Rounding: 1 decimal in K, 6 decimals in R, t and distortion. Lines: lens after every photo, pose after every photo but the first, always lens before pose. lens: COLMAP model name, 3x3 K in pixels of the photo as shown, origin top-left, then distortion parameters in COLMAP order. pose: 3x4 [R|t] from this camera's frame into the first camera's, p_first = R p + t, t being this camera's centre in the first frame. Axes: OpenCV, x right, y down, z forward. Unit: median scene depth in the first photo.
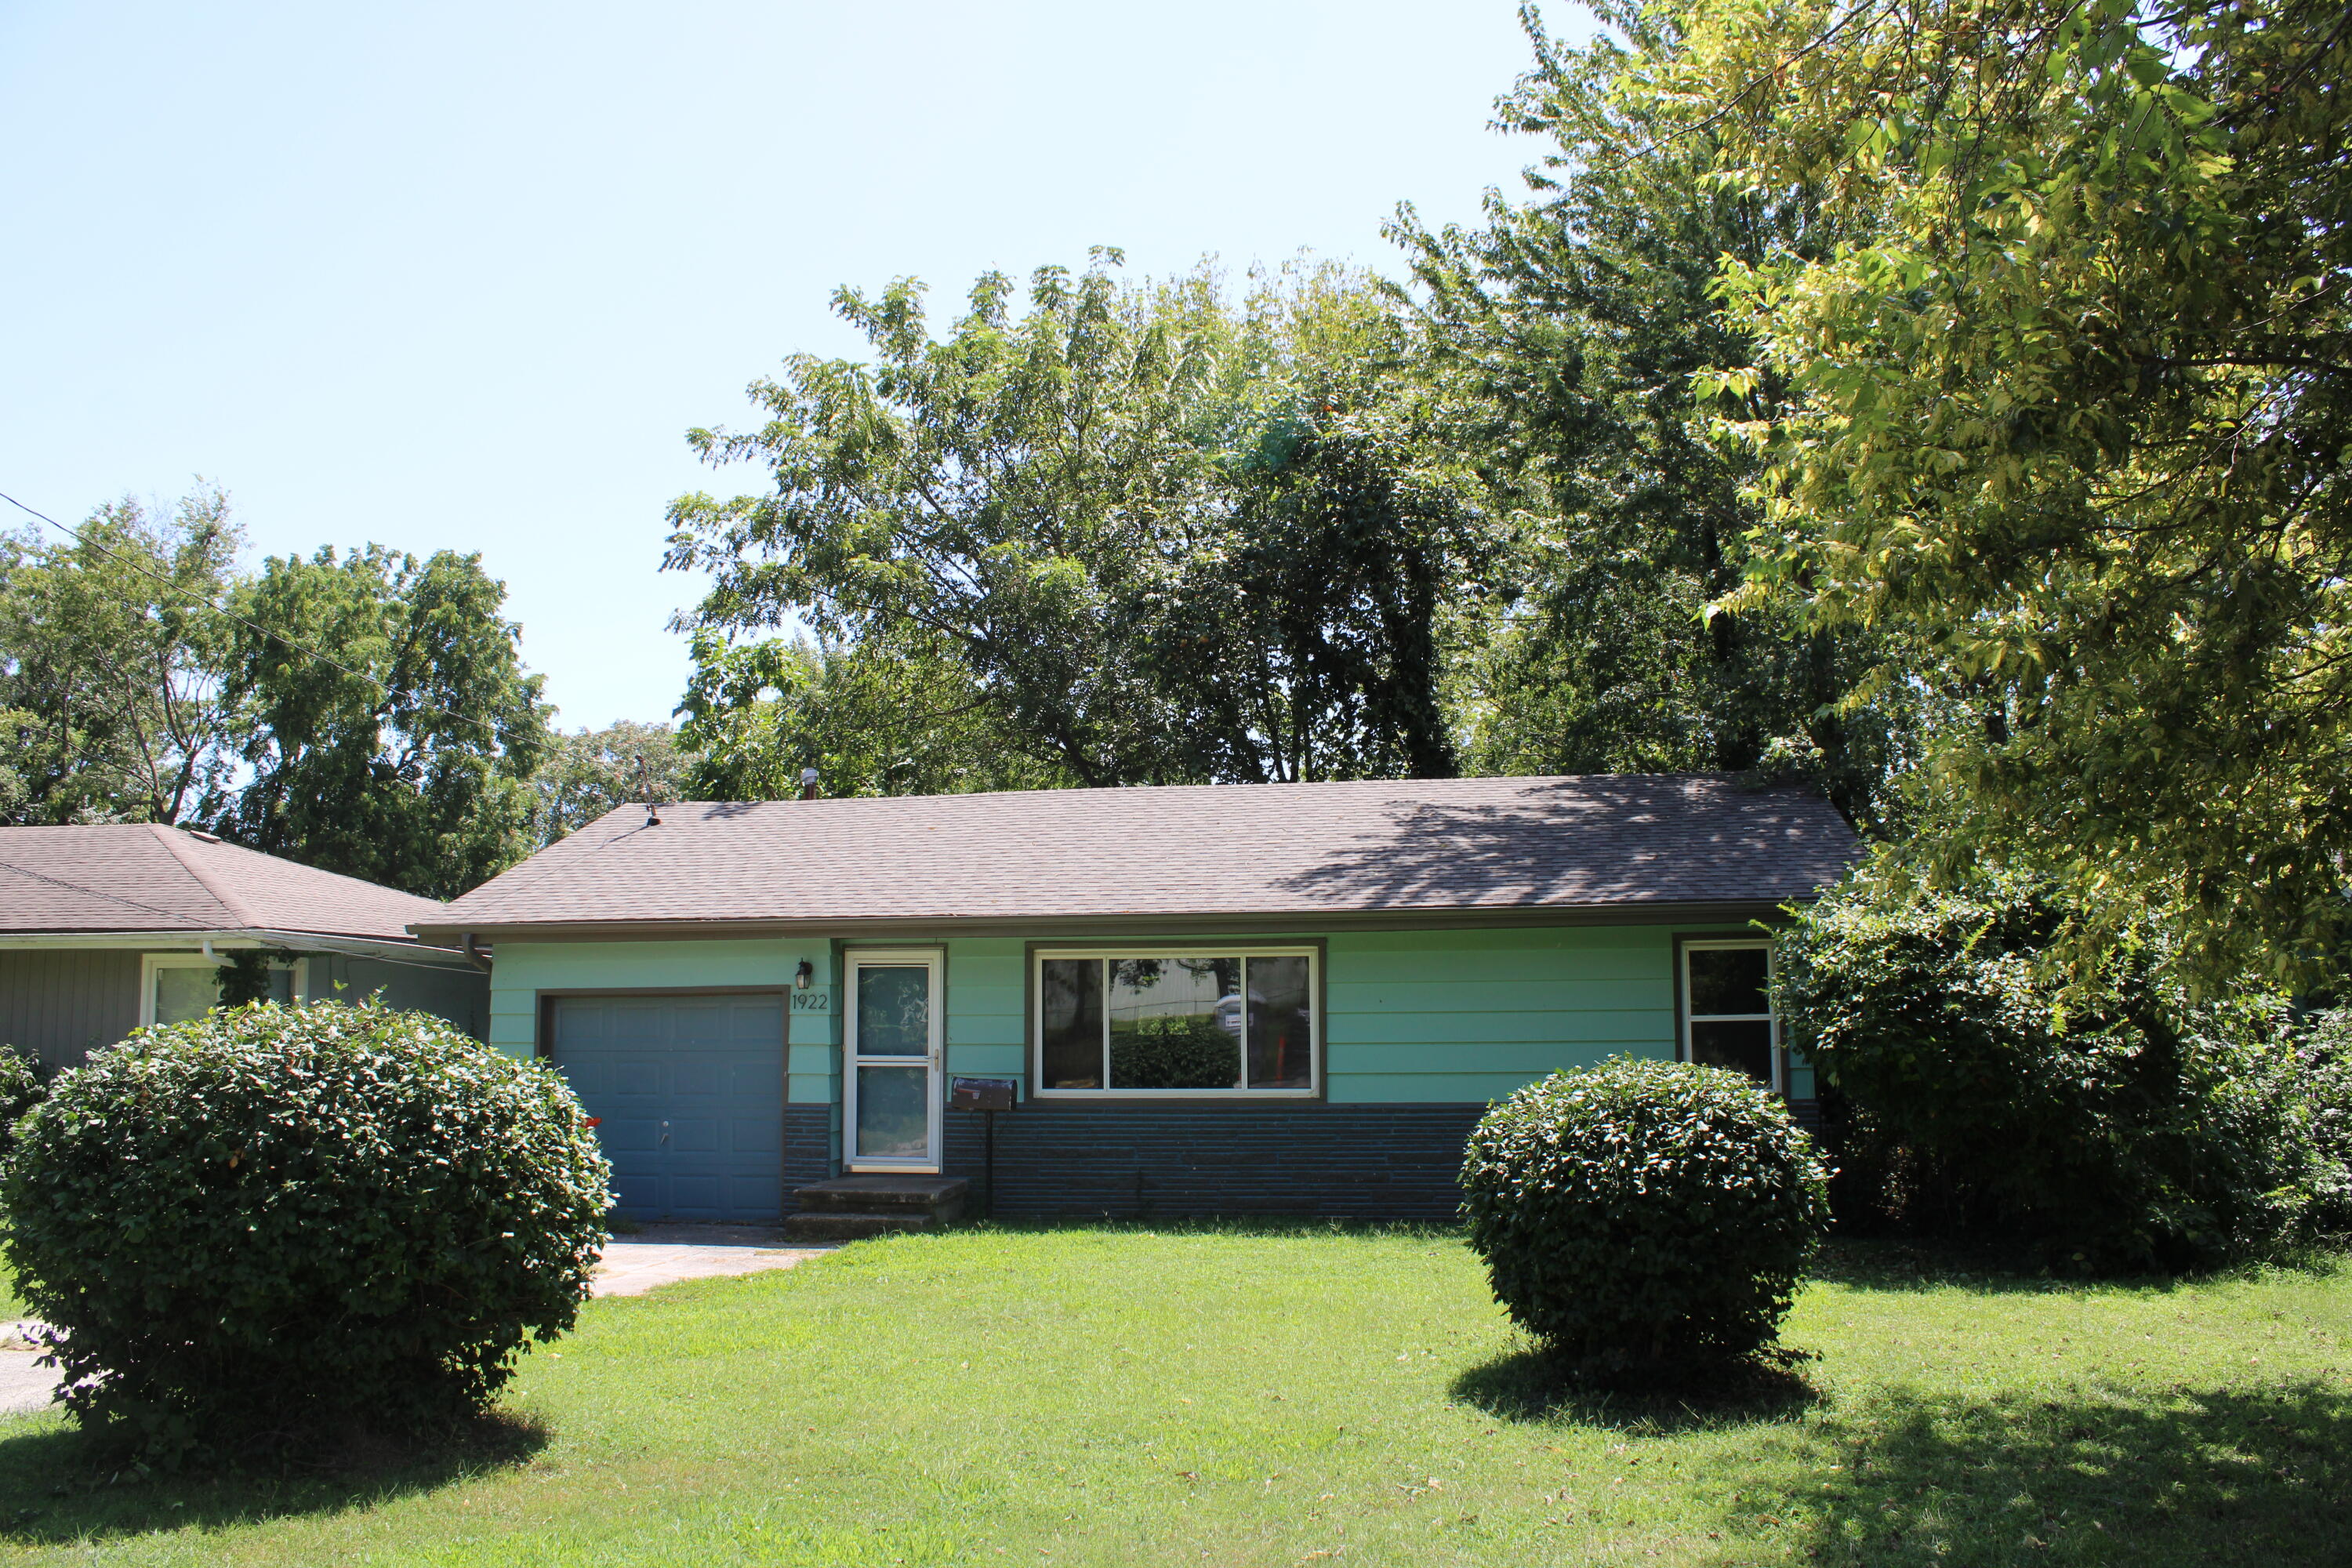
lens RADIAL K [[1941.7, 0, 1176.0], [0, 1941.7, 784.0], [0, 0, 1]] dist [-0.167157, 0.150280]
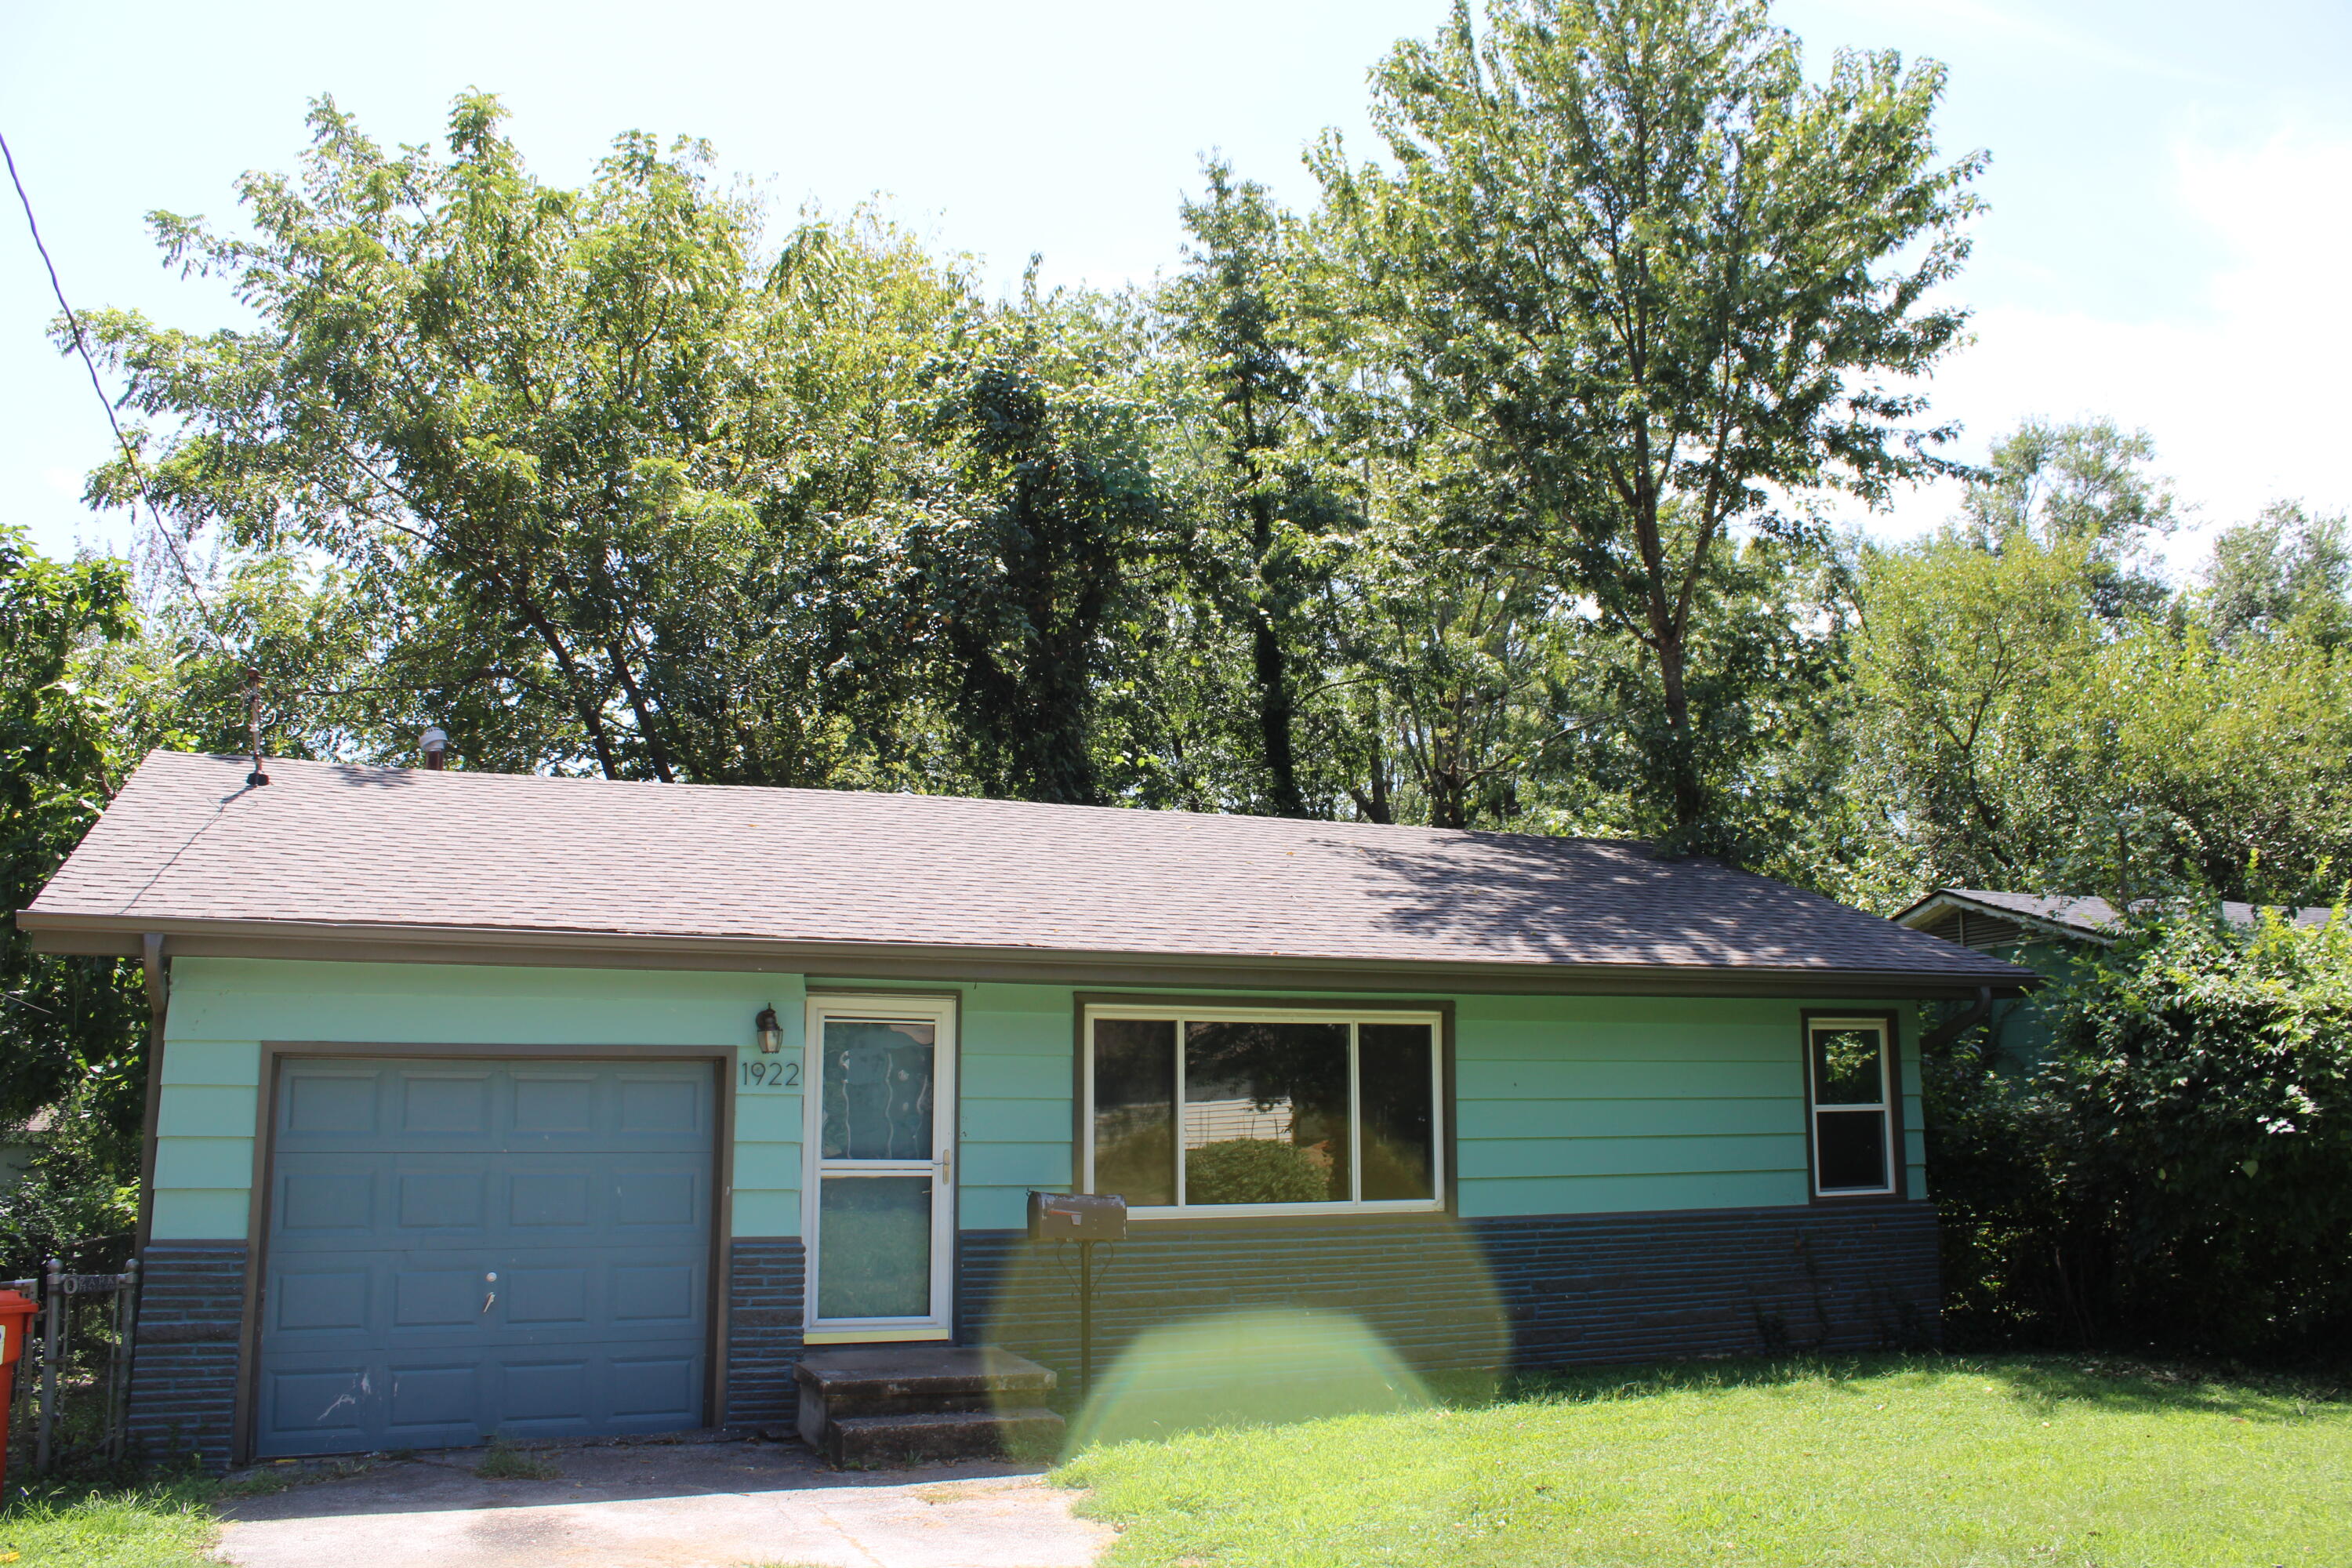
lens RADIAL K [[1941.7, 0, 1176.0], [0, 1941.7, 784.0], [0, 0, 1]] dist [-0.167157, 0.150280]
pose [[0.850490, 0.095476, 0.517253, -0.411574], [-0.066592, 0.995020, -0.074170, 0.057017], [-0.521759, 0.028636, 0.852612, 0.397757]]
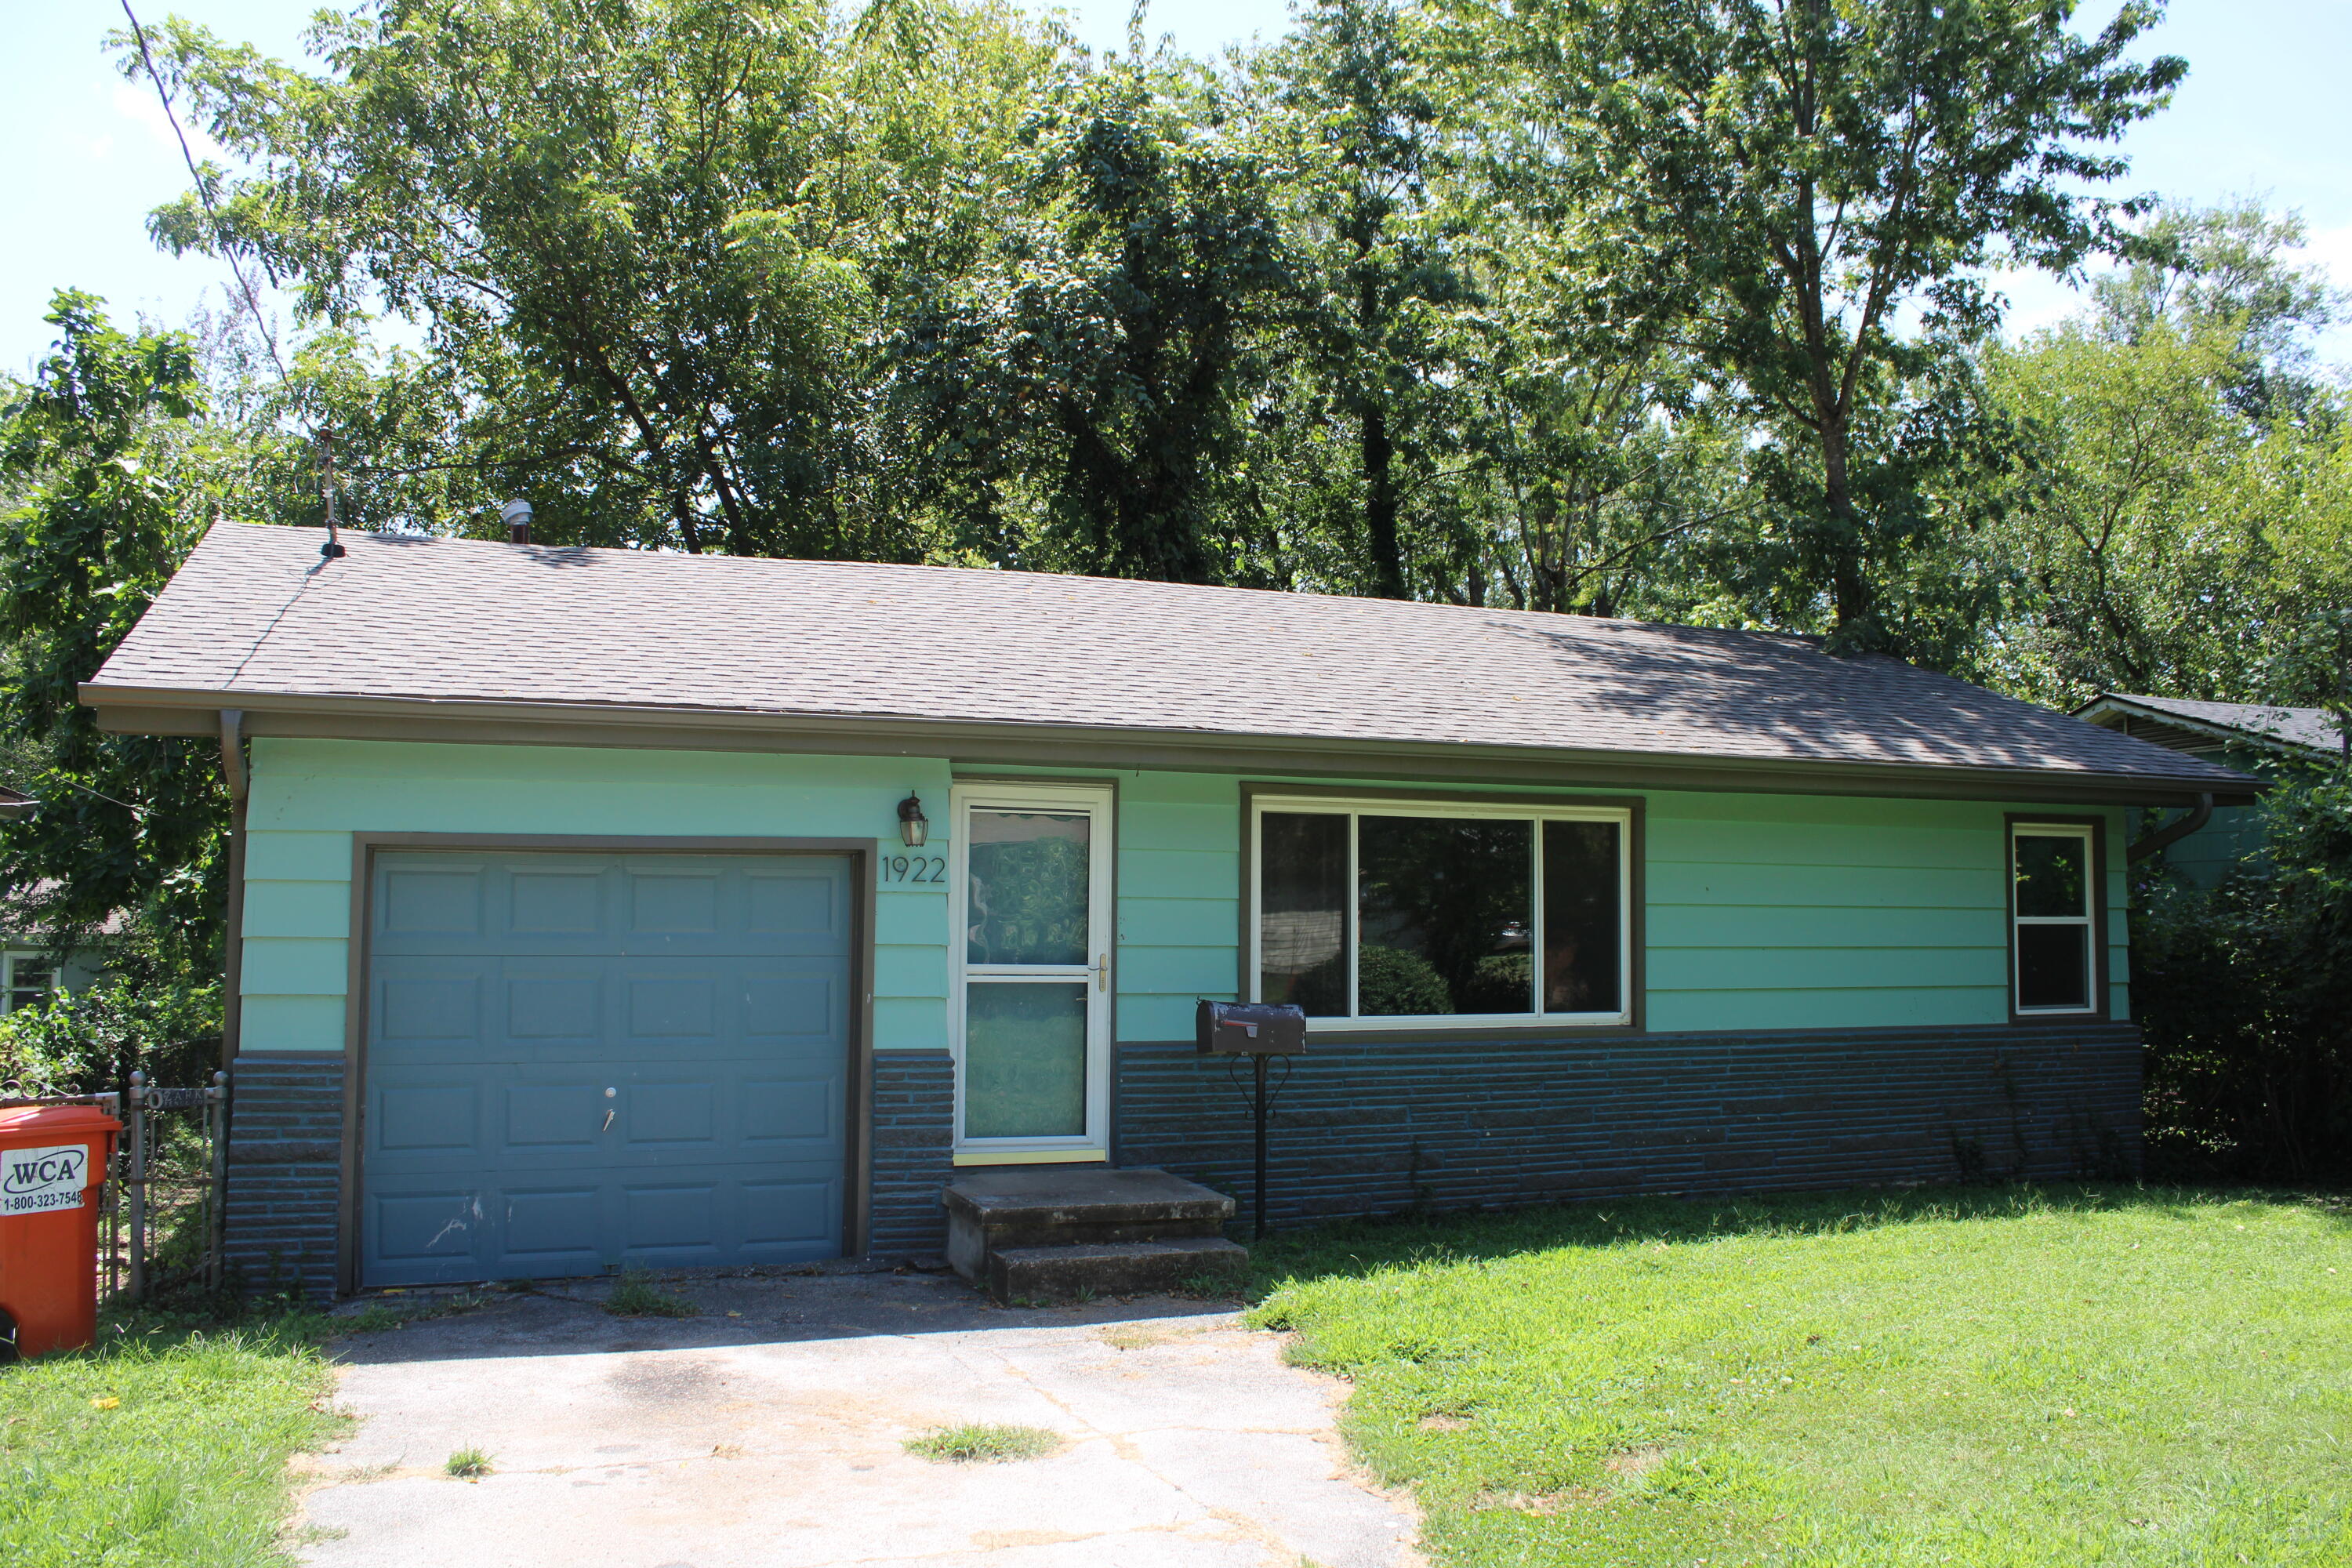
lens RADIAL K [[1941.7, 0, 1176.0], [0, 1941.7, 784.0], [0, 0, 1]] dist [-0.167157, 0.150280]
pose [[0.862145, 0.051337, 0.504054, -0.412075], [-0.074109, 0.996931, 0.025222, 0.068510], [-0.501212, -0.059100, 0.863304, 0.476714]]
